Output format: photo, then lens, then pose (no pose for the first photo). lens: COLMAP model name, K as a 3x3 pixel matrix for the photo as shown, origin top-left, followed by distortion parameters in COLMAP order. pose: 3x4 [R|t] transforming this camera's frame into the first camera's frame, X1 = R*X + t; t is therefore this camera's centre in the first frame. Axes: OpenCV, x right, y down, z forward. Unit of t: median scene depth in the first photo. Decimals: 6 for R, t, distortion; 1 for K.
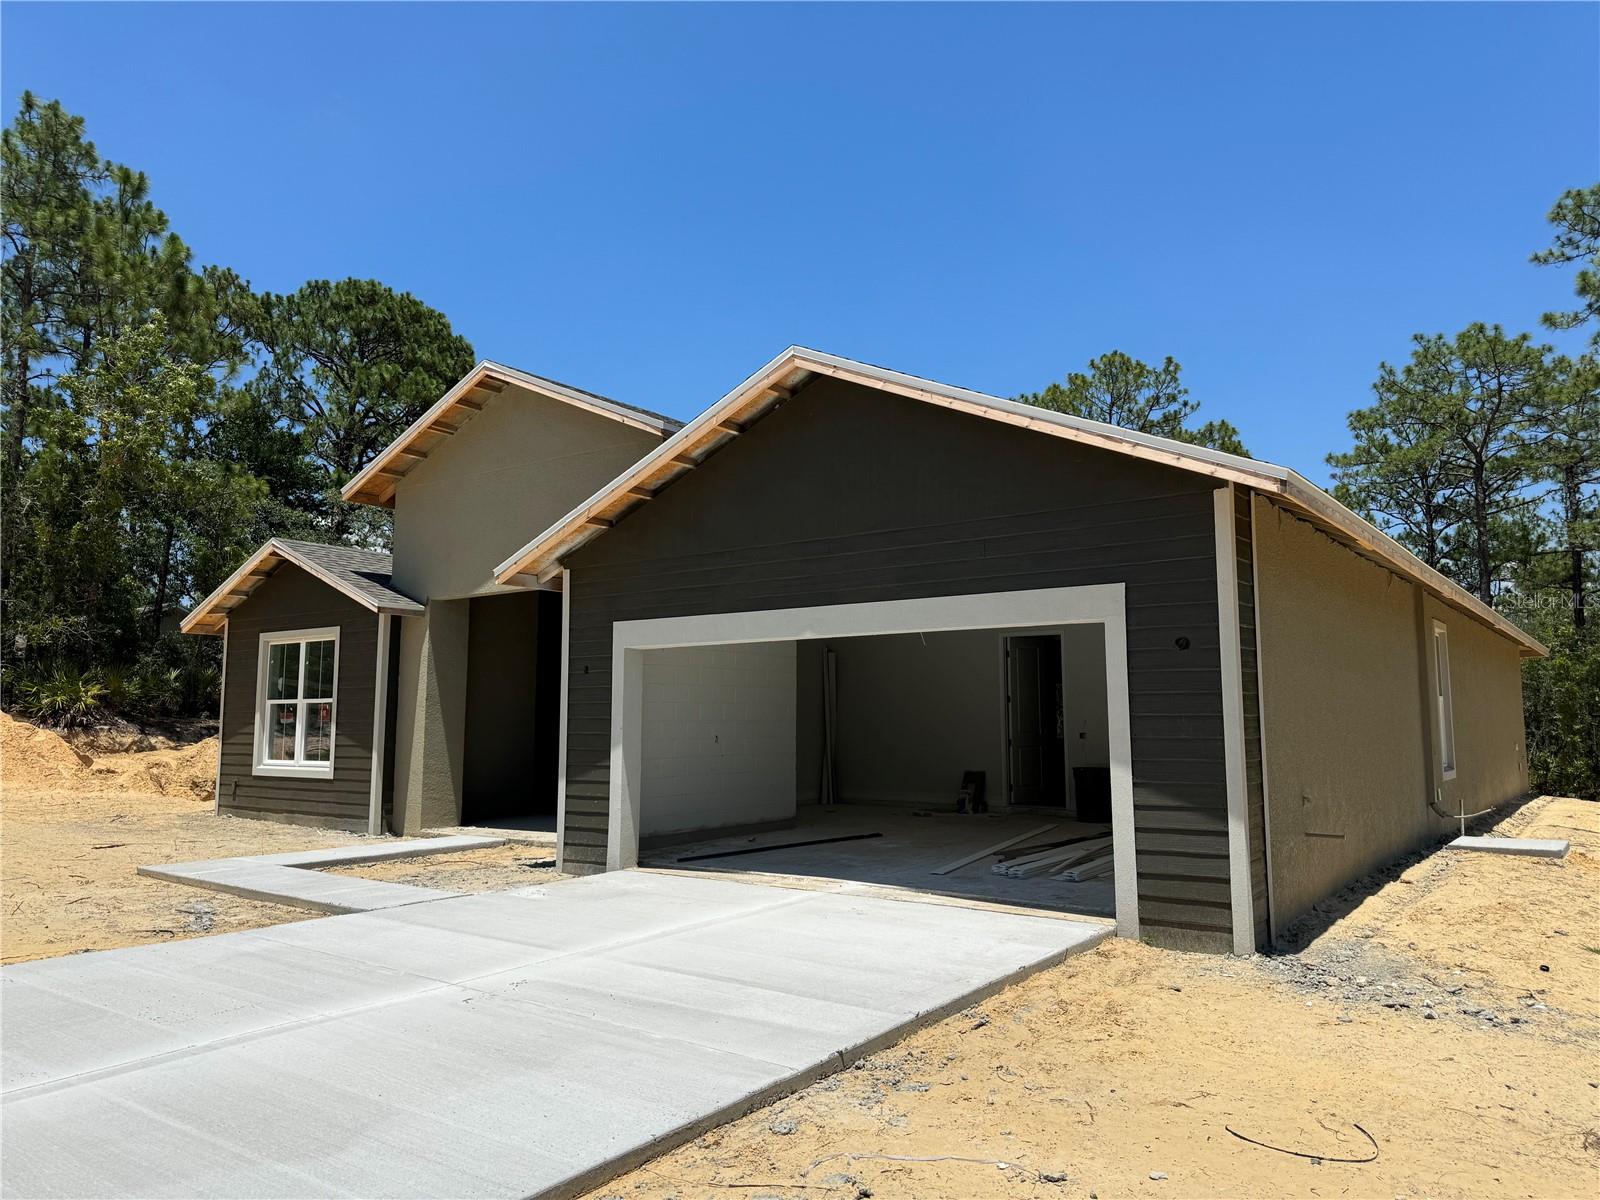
lens RADIAL K [[1136.8, 0, 800.0], [0, 1136.8, 600.0], [0, 0, 1]] dist [-0.001776, -0.001411]
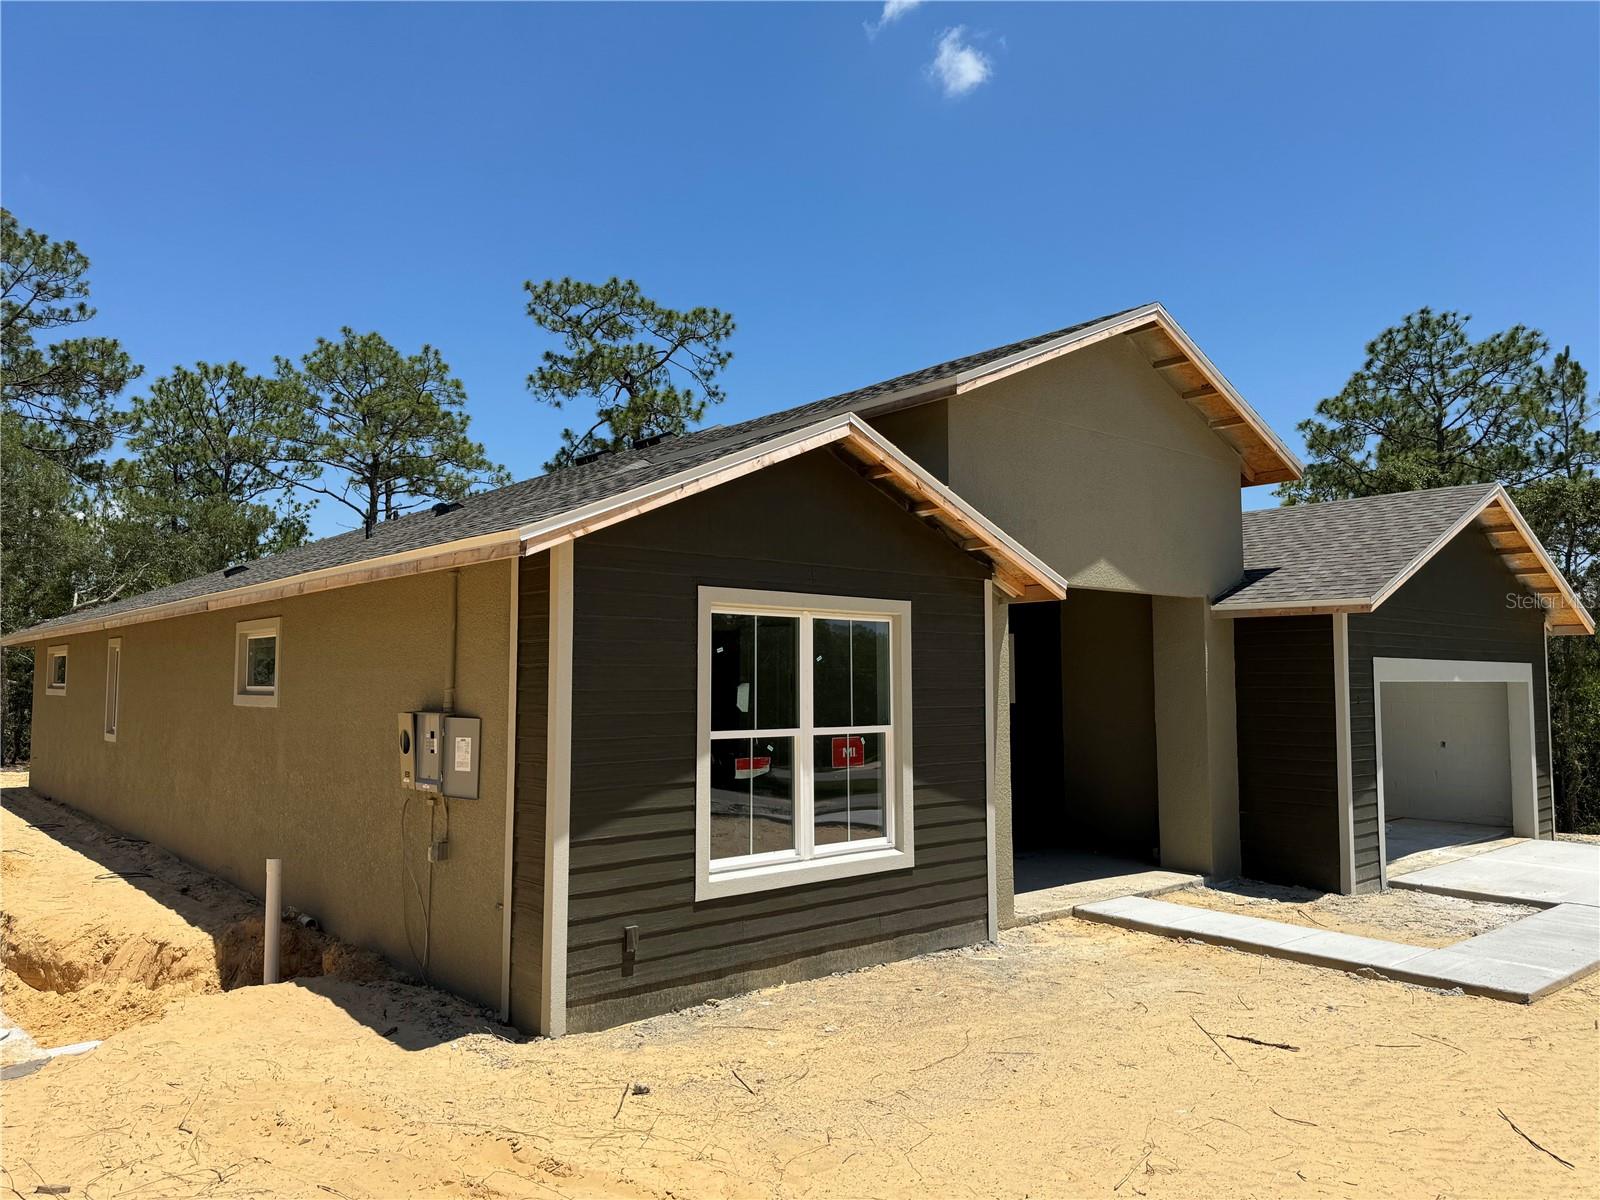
lens RADIAL K [[1116.7, 0, 800.0], [0, 1116.7, 600.0], [0, 0, 1]] dist [0.128875, -0.000452]
pose [[0.212641, 0.073584, 0.974356, -0.942821], [-0.107401, 0.992879, -0.051544, 0.055980], [-0.971210, -0.093686, 0.219030, 0.898389]]
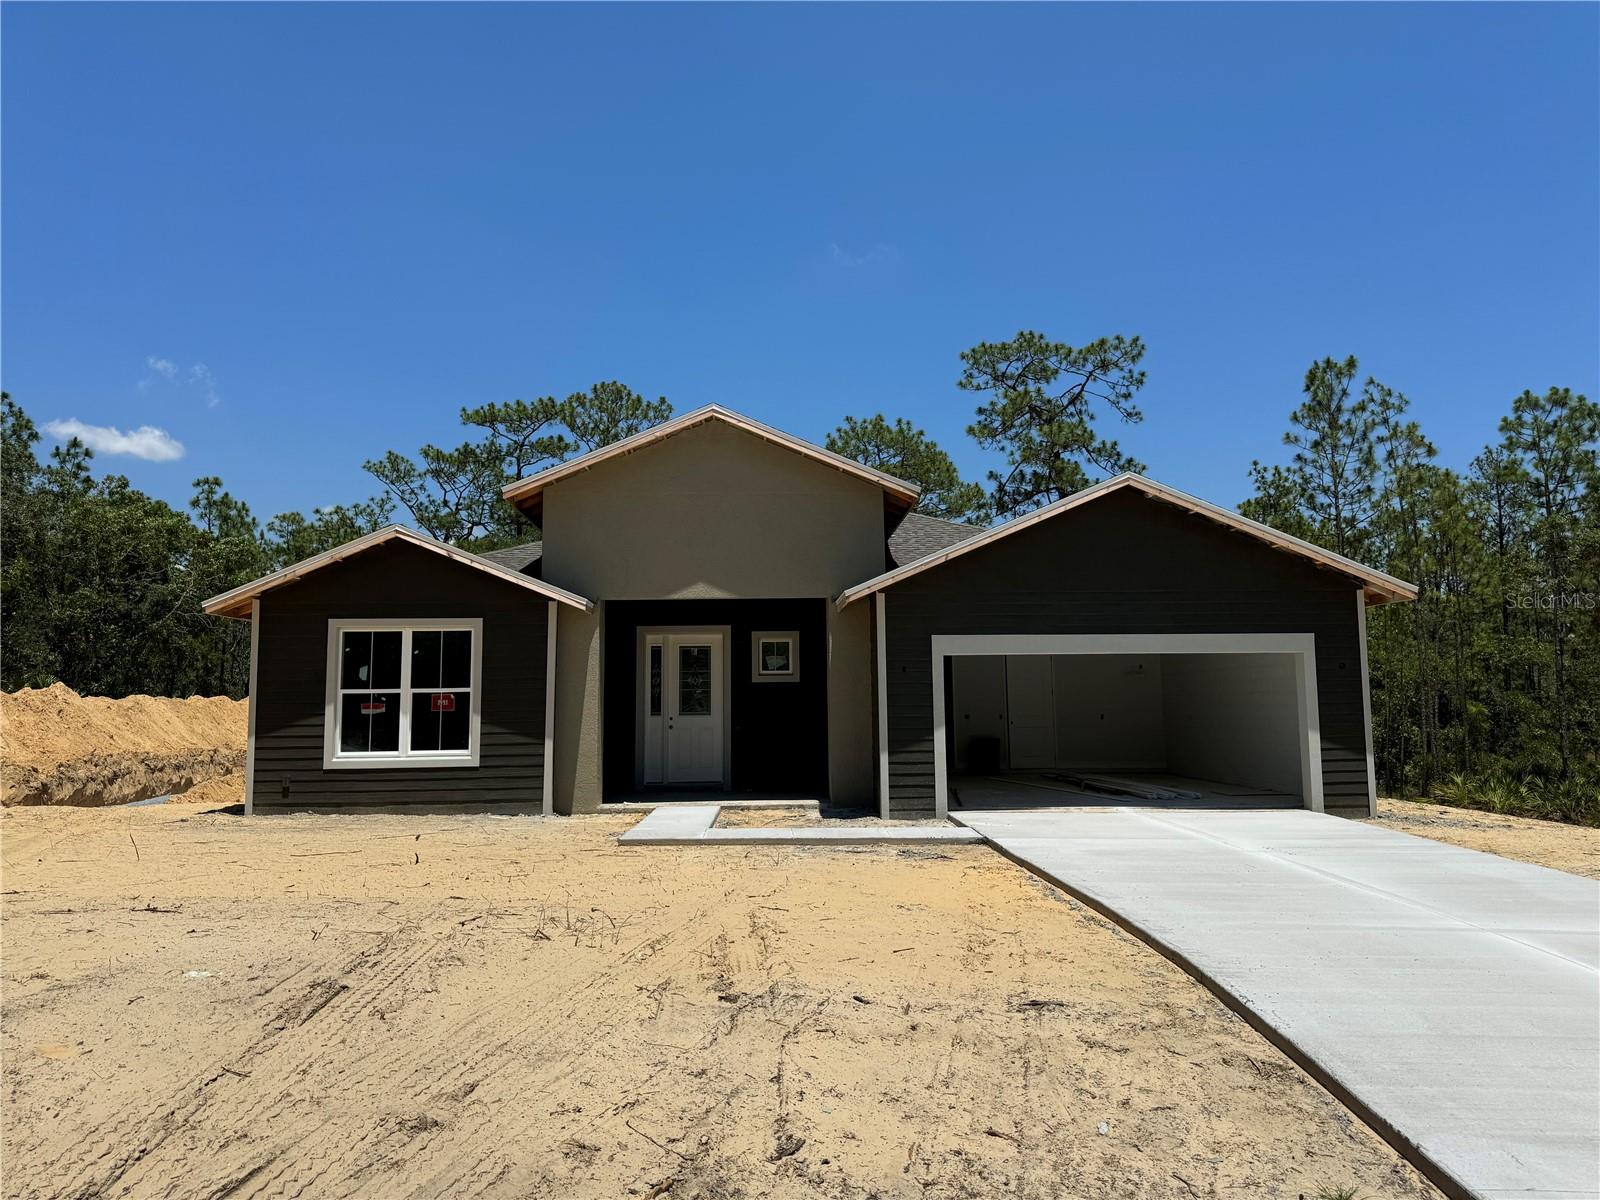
lens RADIAL K [[1118.0, 0, 800.0], [0, 1118.0, 600.0], [0, 0, 1]] dist [0.040660, -0.000488]
pose [[0.778335, 0.054859, 0.625448, -0.789214], [-0.059563, 0.998134, -0.013425, 0.002972], [-0.625018, -0.026805, 0.780150, 0.026652]]
